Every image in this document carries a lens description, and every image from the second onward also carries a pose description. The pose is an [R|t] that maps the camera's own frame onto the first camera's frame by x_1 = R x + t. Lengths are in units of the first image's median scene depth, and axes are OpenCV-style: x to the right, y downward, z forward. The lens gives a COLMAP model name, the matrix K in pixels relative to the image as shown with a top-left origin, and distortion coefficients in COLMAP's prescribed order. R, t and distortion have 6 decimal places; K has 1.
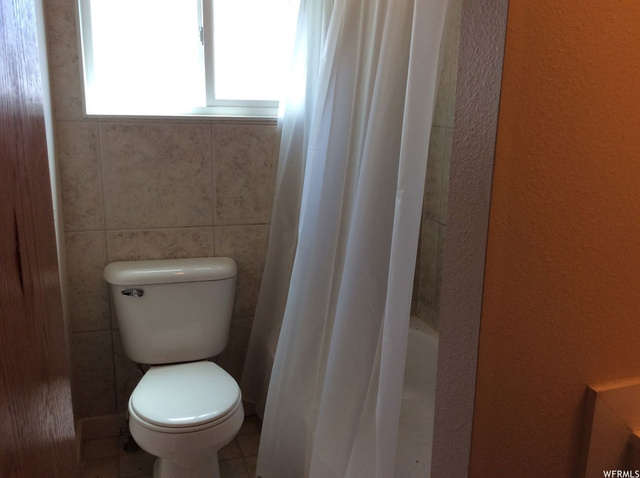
lens RADIAL K [[585.7, 0, 320.0], [0, 585.7, 239.0], [0, 0, 1]] dist [0.114160, -0.209253]
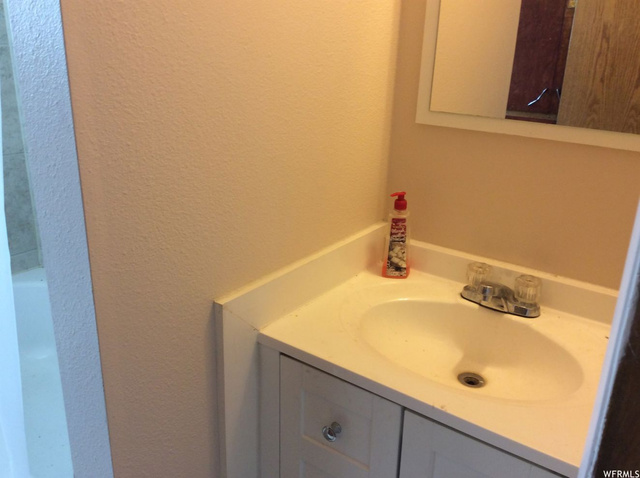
lens RADIAL K [[585.7, 0, 320.0], [0, 585.7, 239.0], [0, 0, 1]] dist [0.114160, -0.209253]
pose [[0.817409, -0.189523, 0.543988, 0.077517], [0.122193, 0.979885, 0.157779, 0.005320], [-0.562948, -0.062498, 0.824126, 0.076022]]
